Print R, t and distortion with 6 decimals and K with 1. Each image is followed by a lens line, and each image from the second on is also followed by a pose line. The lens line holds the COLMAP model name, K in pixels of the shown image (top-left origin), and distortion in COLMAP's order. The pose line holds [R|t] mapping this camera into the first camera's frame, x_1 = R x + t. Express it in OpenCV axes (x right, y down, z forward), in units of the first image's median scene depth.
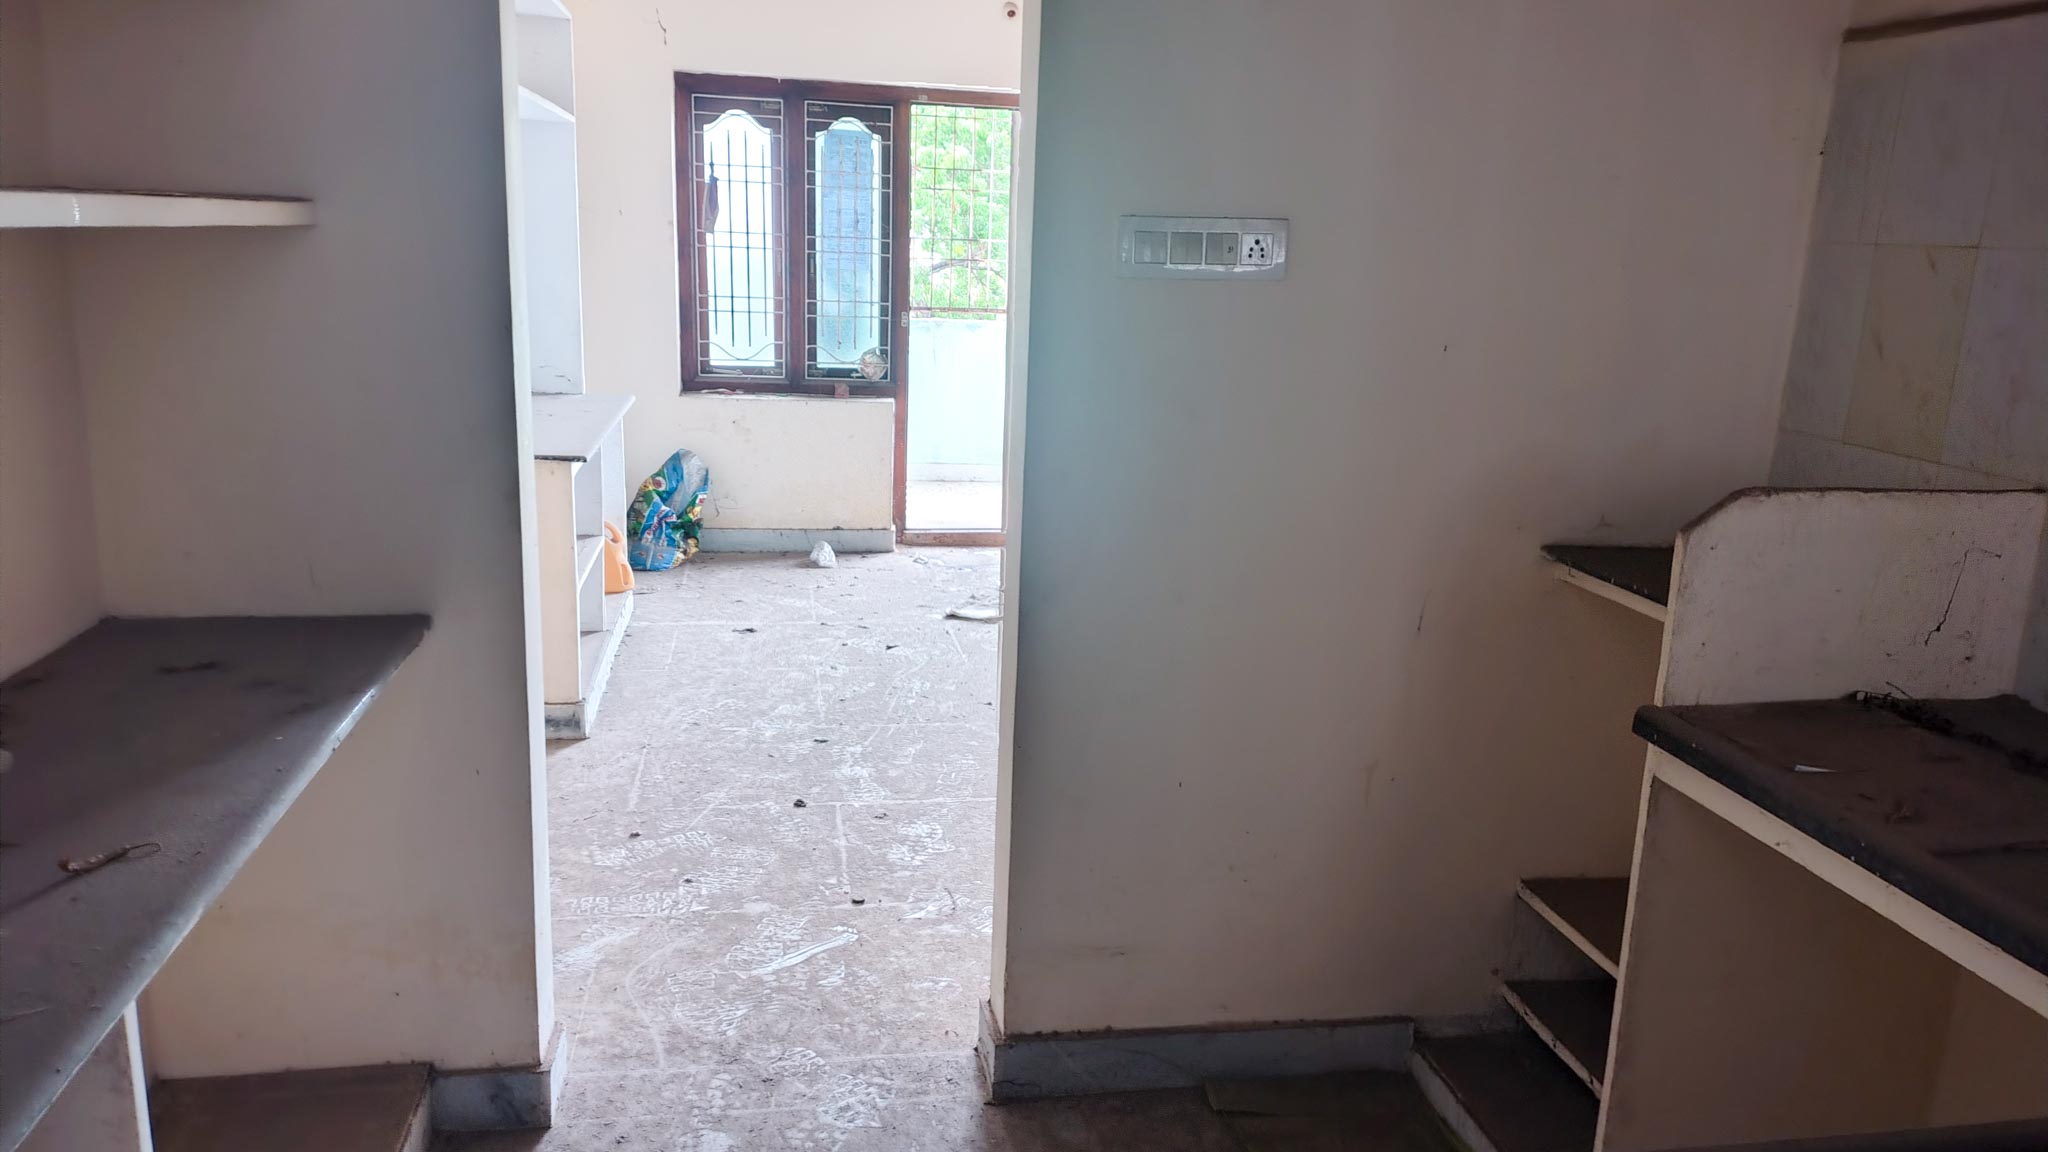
lens RADIAL K [[1430.4, 0, 1018.8], [0, 1430.4, 573.0], [0, 0, 1]] dist [0.033039, -0.028101]
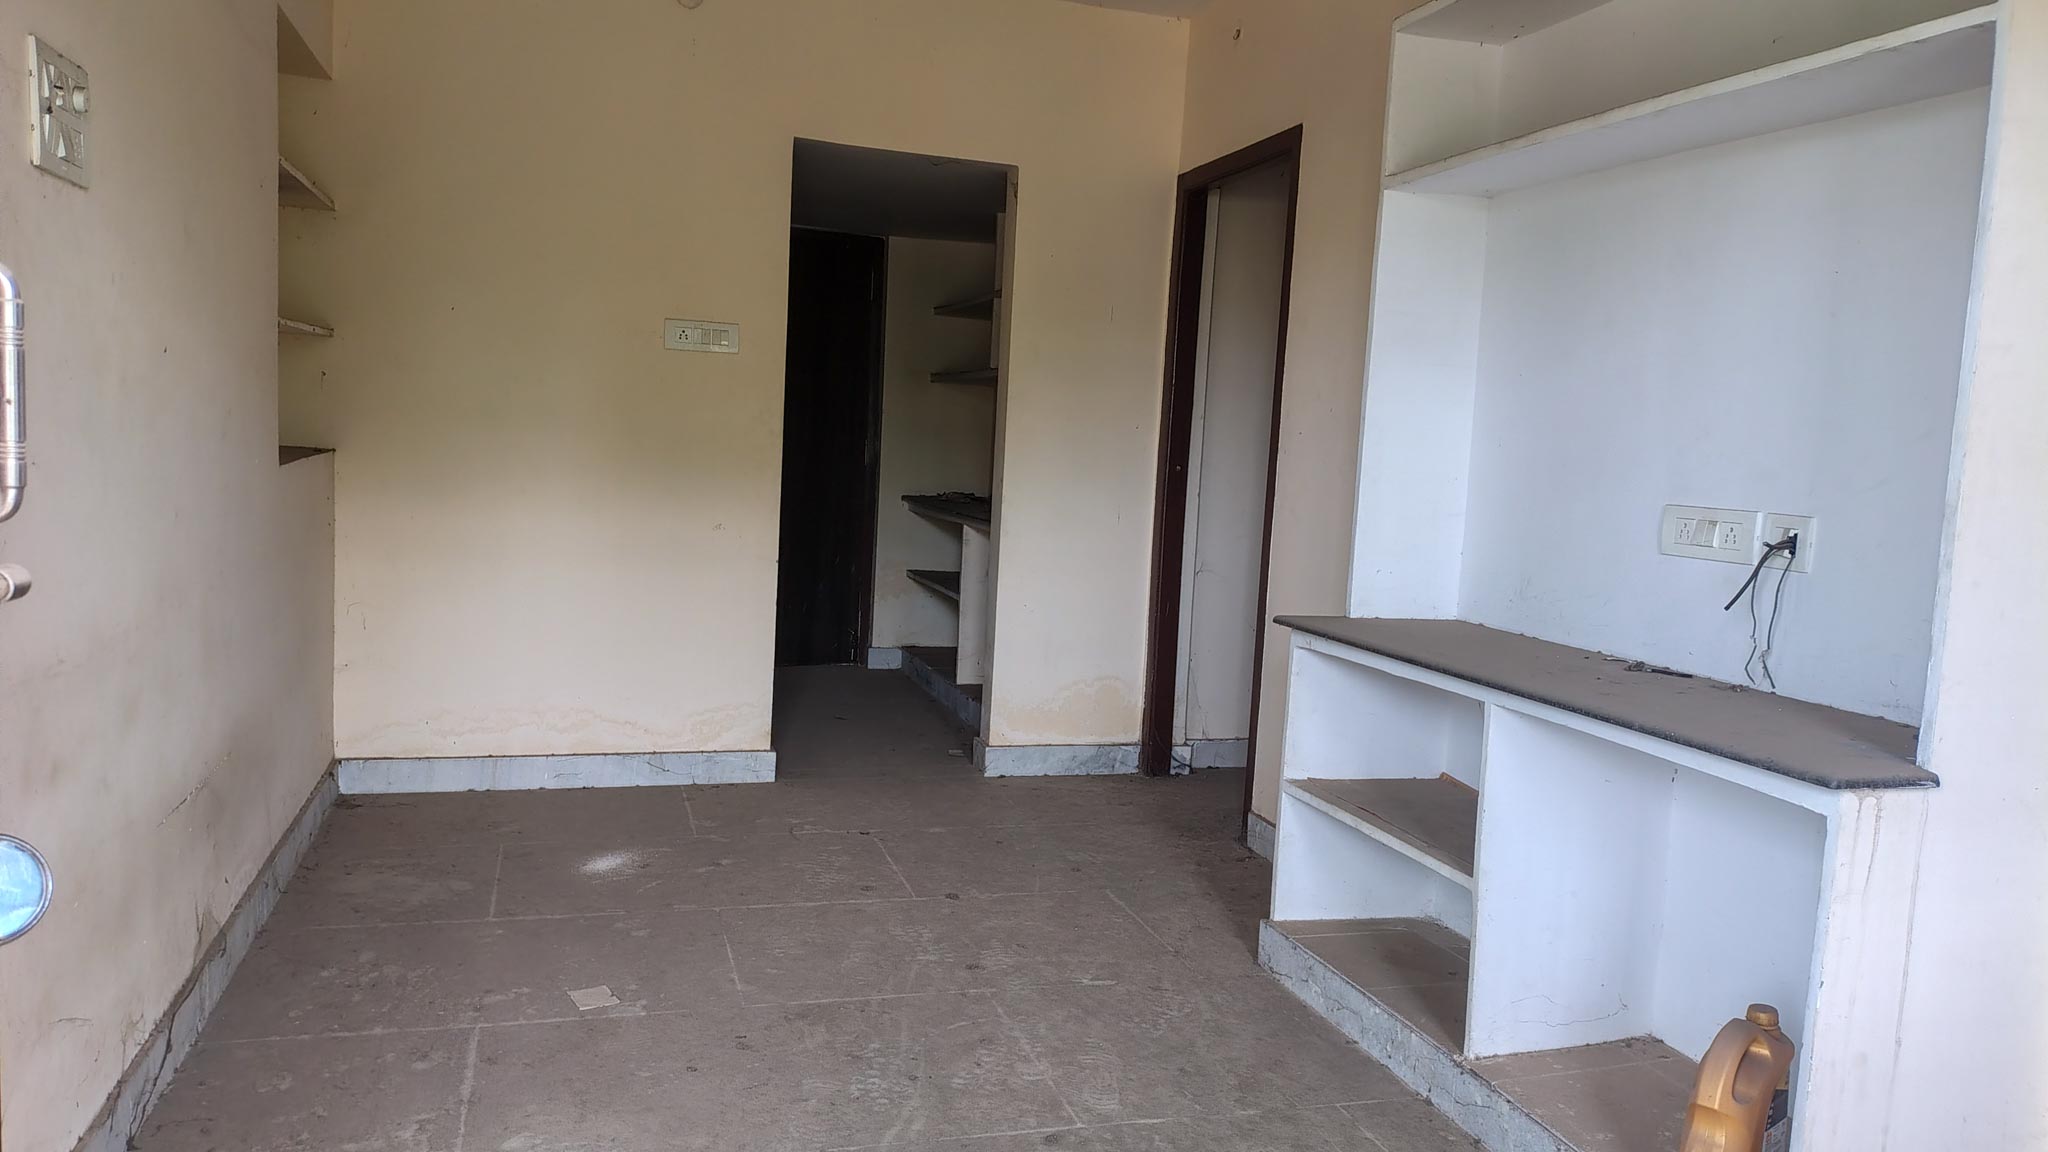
lens RADIAL K [[1430.4, 0, 1034.6], [0, 1430.4, 589.4], [0, 0, 1]] dist [0.033039, -0.028101]
pose [[-0.984782, -0.082920, -0.152739, -0.020901], [-0.128867, 0.938063, 0.321607, -0.190536], [0.116612, 0.336396, -0.934473, 0.974831]]
